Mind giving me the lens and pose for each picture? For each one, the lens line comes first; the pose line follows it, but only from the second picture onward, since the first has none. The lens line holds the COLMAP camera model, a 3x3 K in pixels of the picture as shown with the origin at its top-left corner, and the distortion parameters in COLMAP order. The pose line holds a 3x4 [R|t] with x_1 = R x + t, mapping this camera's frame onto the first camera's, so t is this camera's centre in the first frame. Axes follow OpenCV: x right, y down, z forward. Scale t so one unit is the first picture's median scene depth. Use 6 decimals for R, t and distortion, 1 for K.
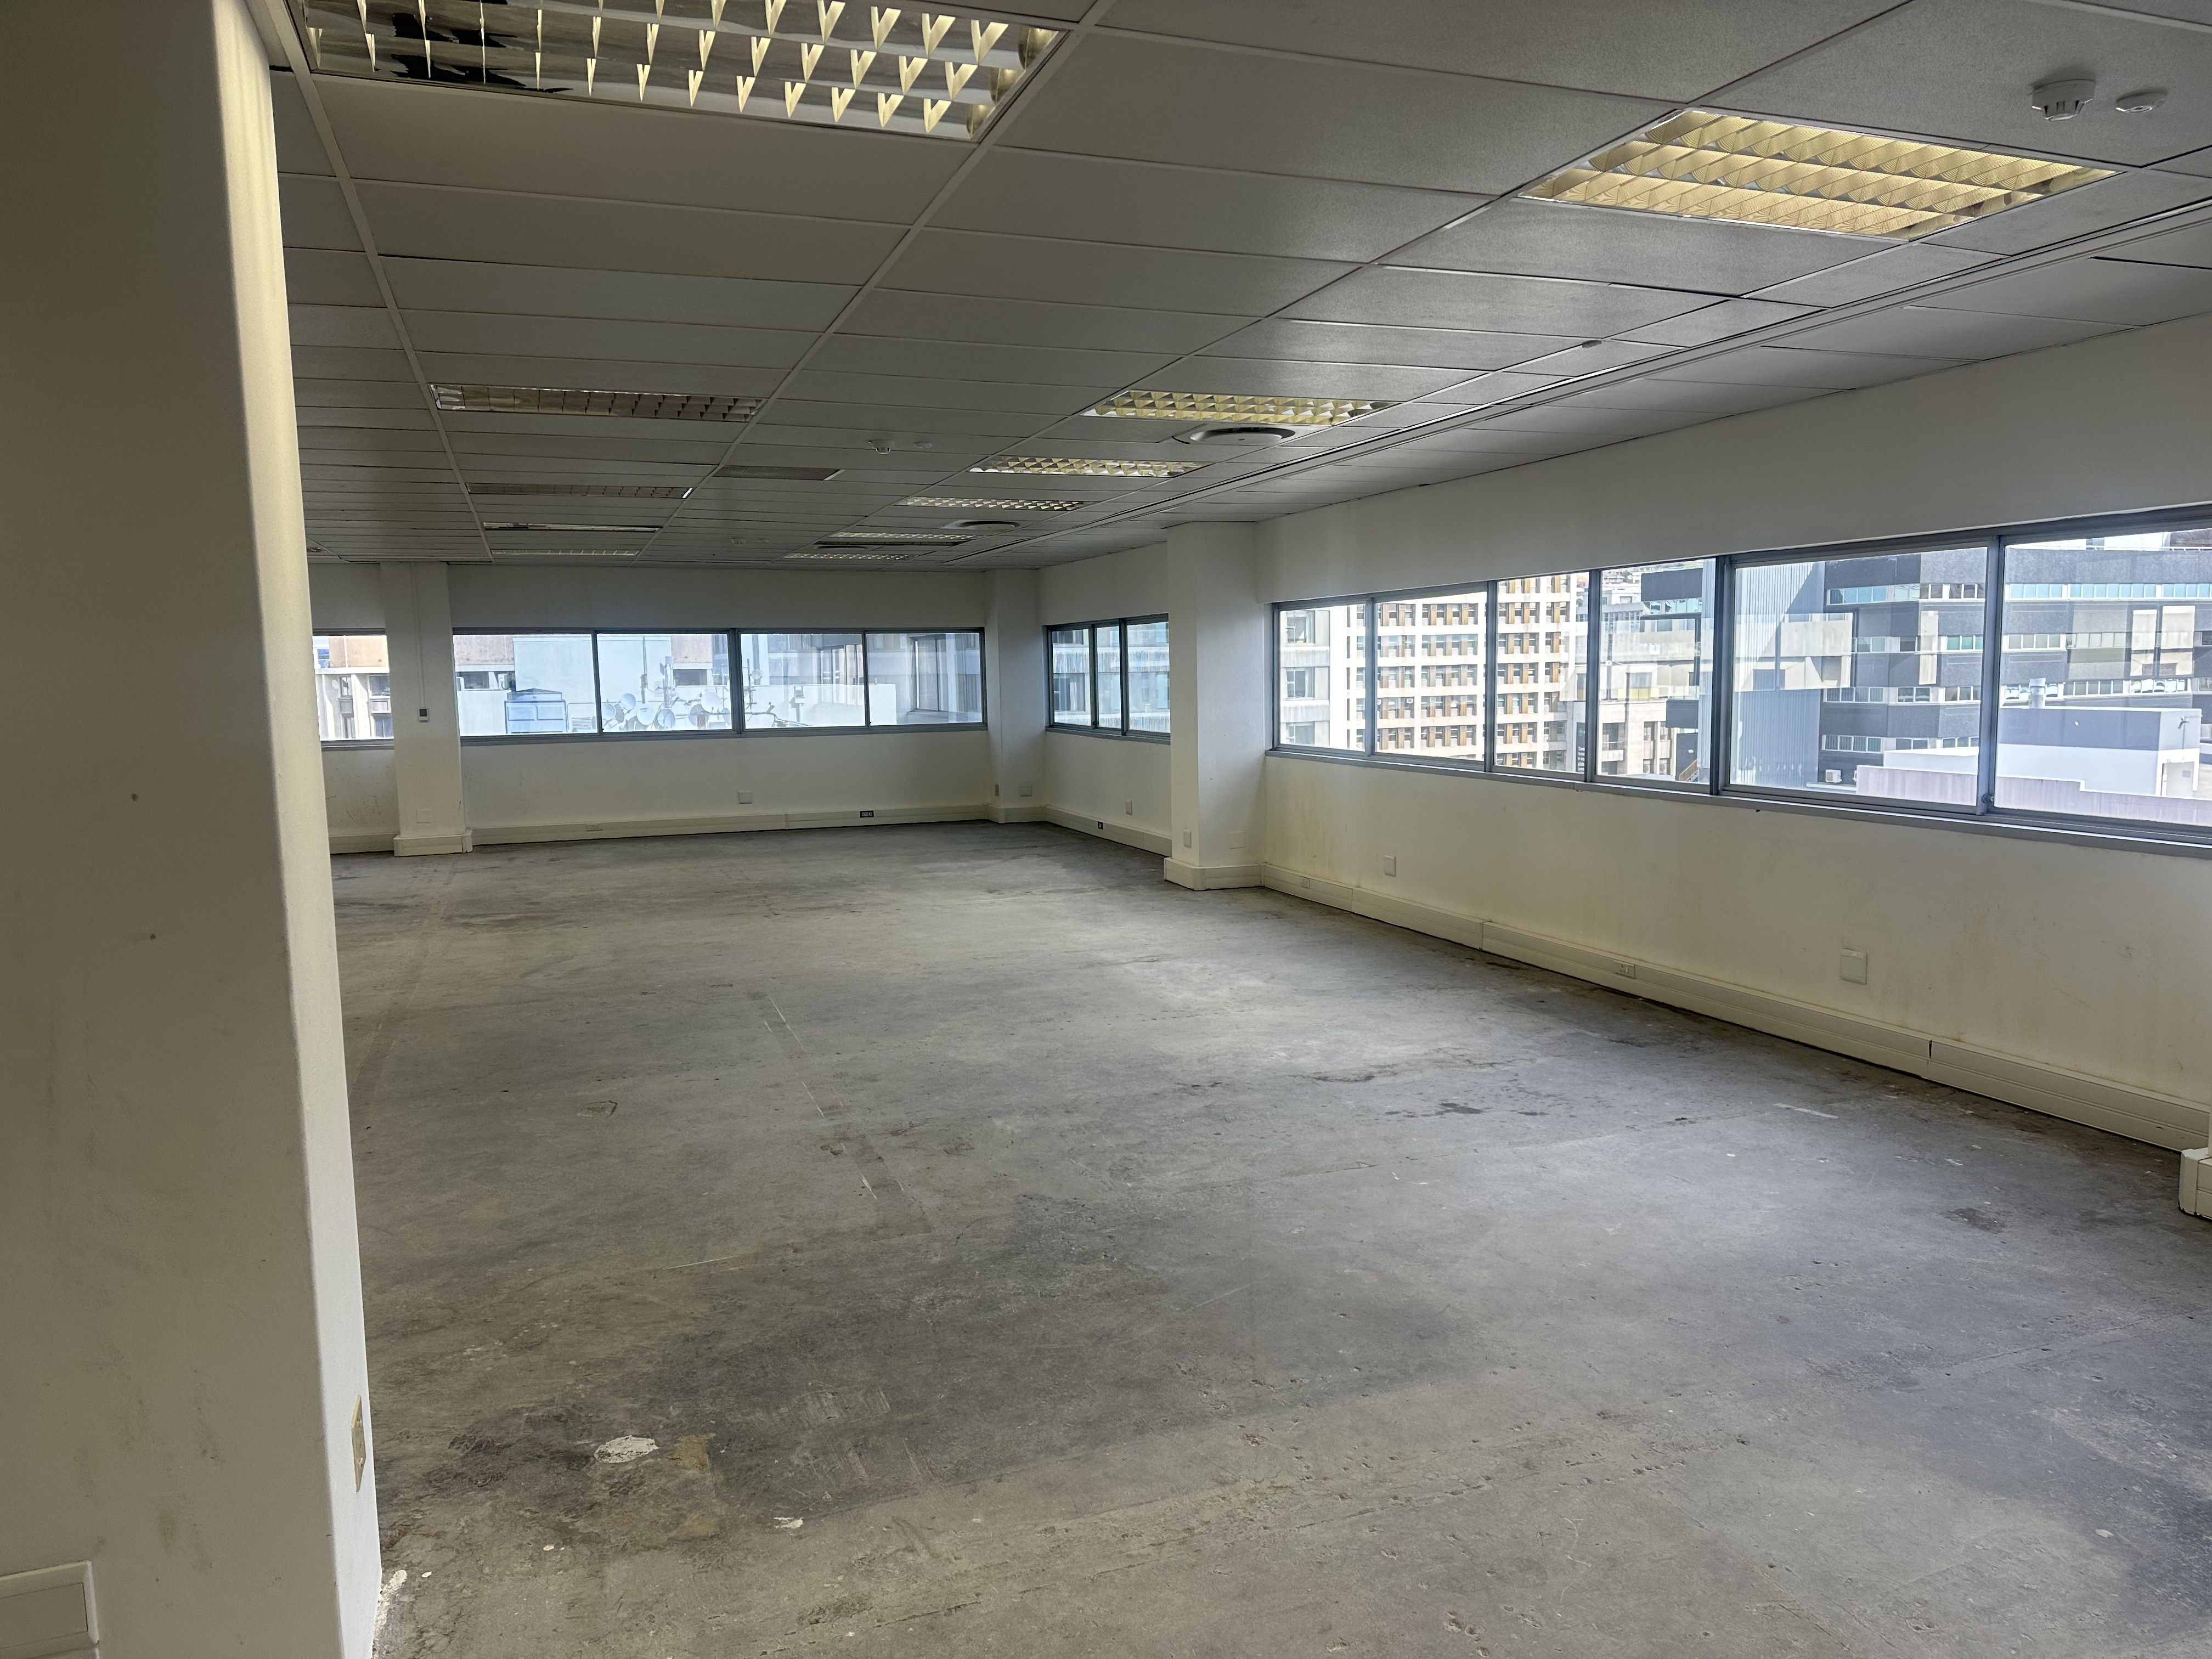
lens RADIAL K [[1547.6, 0, 1113.1], [0, 1547.6, 841.6], [0, 0, 1]] dist [0.076250, -0.086192]
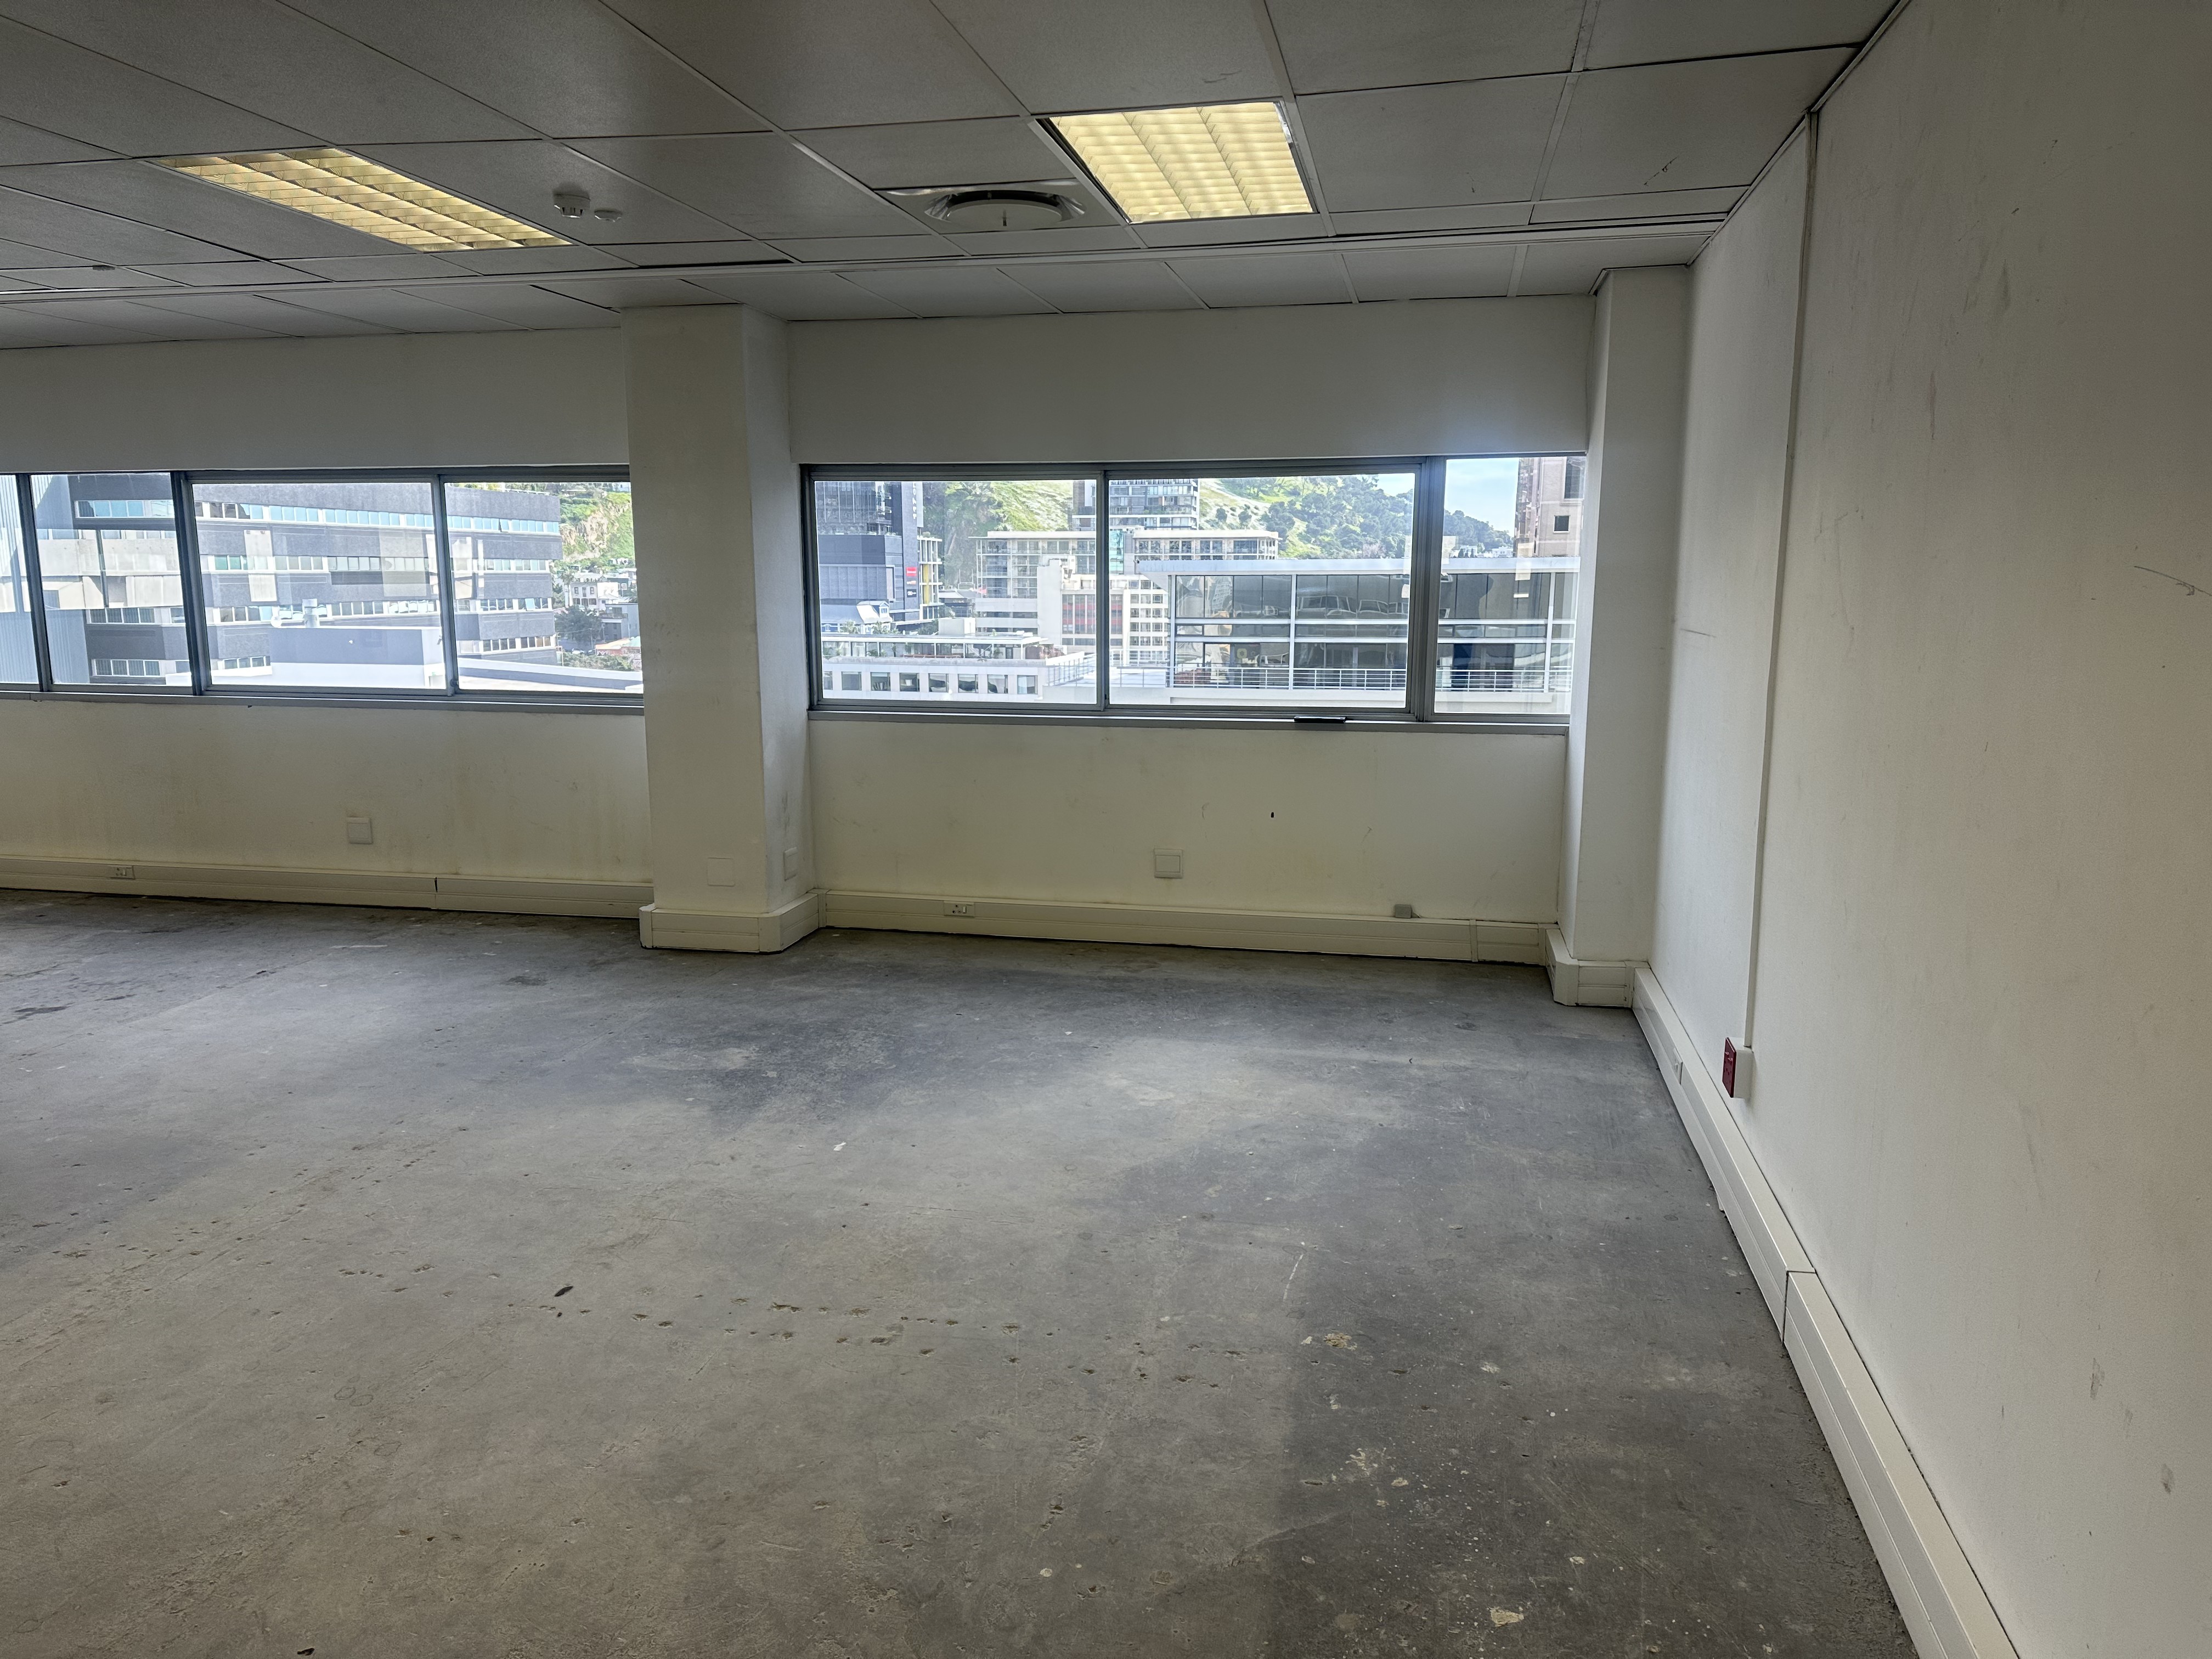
lens RADIAL K [[1547.6, 0, 1113.1], [0, 1547.6, 841.6], [0, 0, 1]] dist [0.076250, -0.086192]
pose [[0.536479, -0.127863, 0.834171, -0.280733], [0.086737, 0.991575, 0.096208, 0.029434], [-0.839445, 0.020740, 0.543049, -0.166034]]
